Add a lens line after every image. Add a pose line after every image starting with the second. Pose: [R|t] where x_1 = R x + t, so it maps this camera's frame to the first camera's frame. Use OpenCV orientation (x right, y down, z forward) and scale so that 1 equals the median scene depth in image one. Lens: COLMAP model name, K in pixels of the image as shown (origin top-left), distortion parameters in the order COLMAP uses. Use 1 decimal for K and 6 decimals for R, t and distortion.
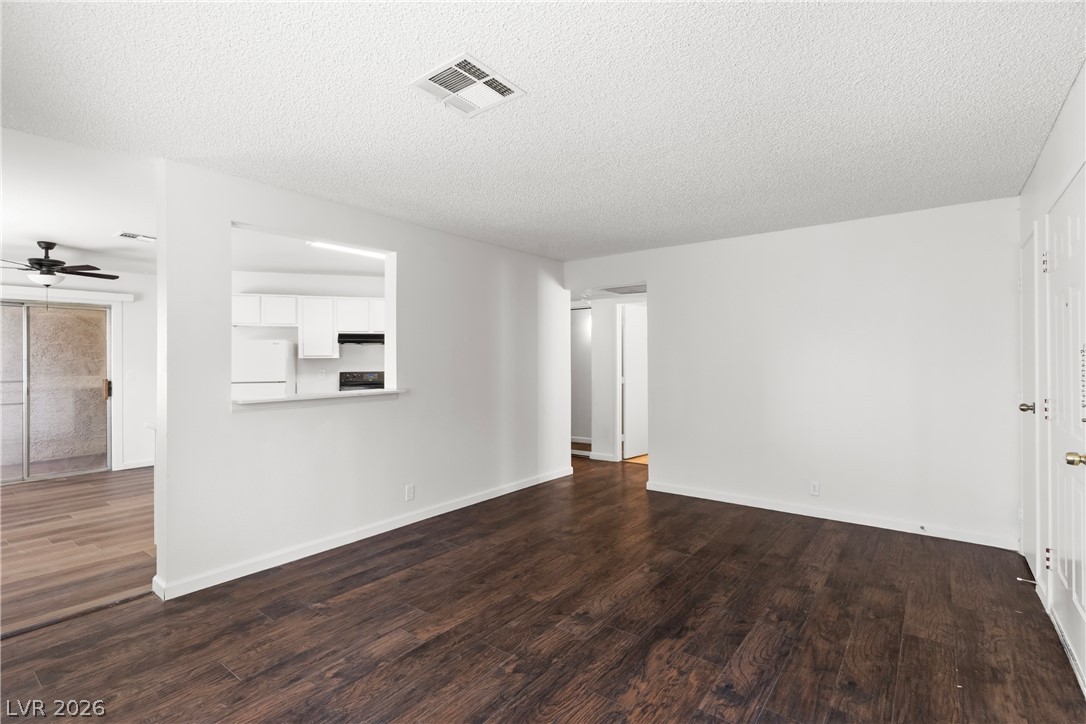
lens RADIAL K [[512.7, 0, 545.8], [0, 512.7, 359.7], [0, 0, 1]] dist [-0.002415, 0.002471]
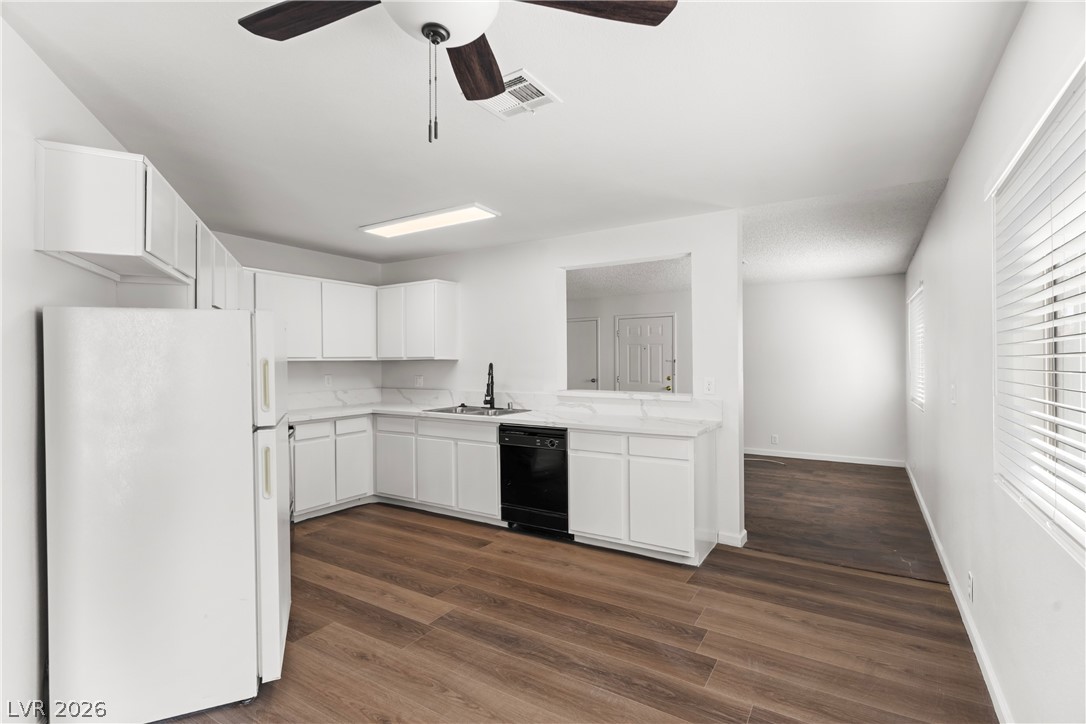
lens RADIAL K [[512.7, 0, 544.6], [0, 512.7, 360.7], [0, 0, 1]] dist [-0.002415, 0.002471]
pose [[-0.095743, 0.006260, 0.995386, -1.786199], [0.000815, 0.999980, -0.006210, -0.000147], [-0.995406, 0.000217, -0.095747, 1.450241]]
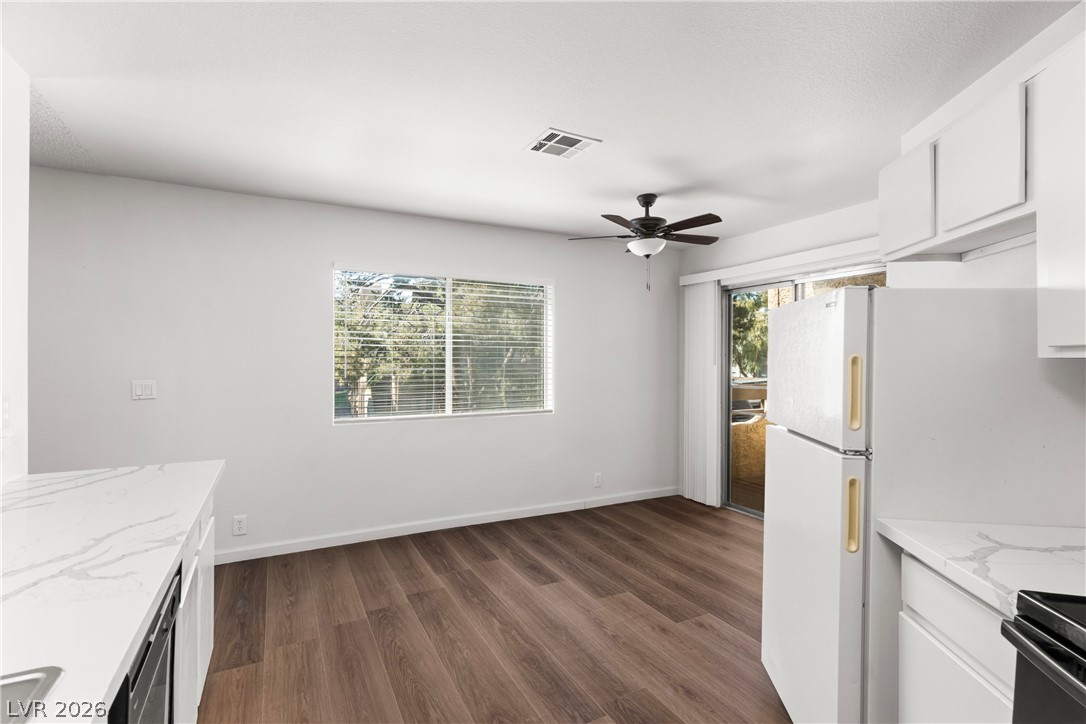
lens RADIAL K [[512.7, 0, 544.0], [0, 512.7, 359.3], [0, 0, 1]] dist [-0.002415, 0.002471]
pose [[-0.418737, 0.007437, -0.908077, -0.387700], [0.002624, 0.999972, 0.006979, -0.008999], [0.908104, 0.000540, -0.418745, 1.740054]]
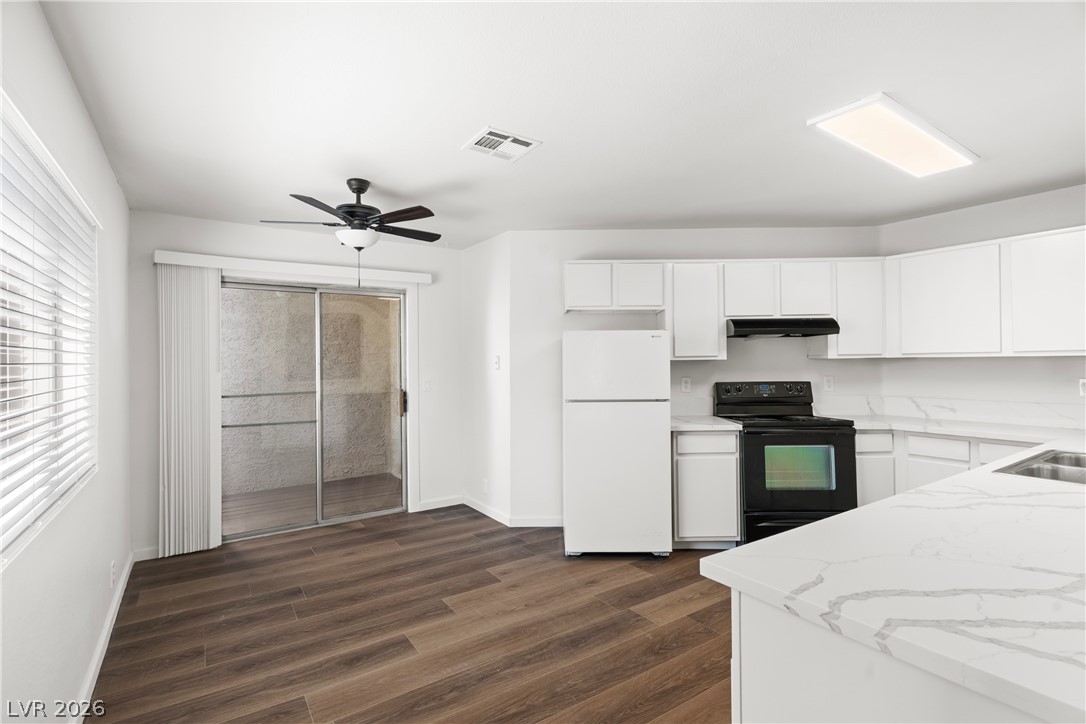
lens RADIAL K [[512.7, 0, 543.1], [0, 512.7, 359.2], [0, 0, 1]] dist [-0.002415, 0.002471]
pose [[0.948411, -0.003362, -0.317026, -0.821433], [0.004012, 0.999991, 0.001398, -0.010320], [0.317018, -0.002597, 0.948416, 0.693036]]
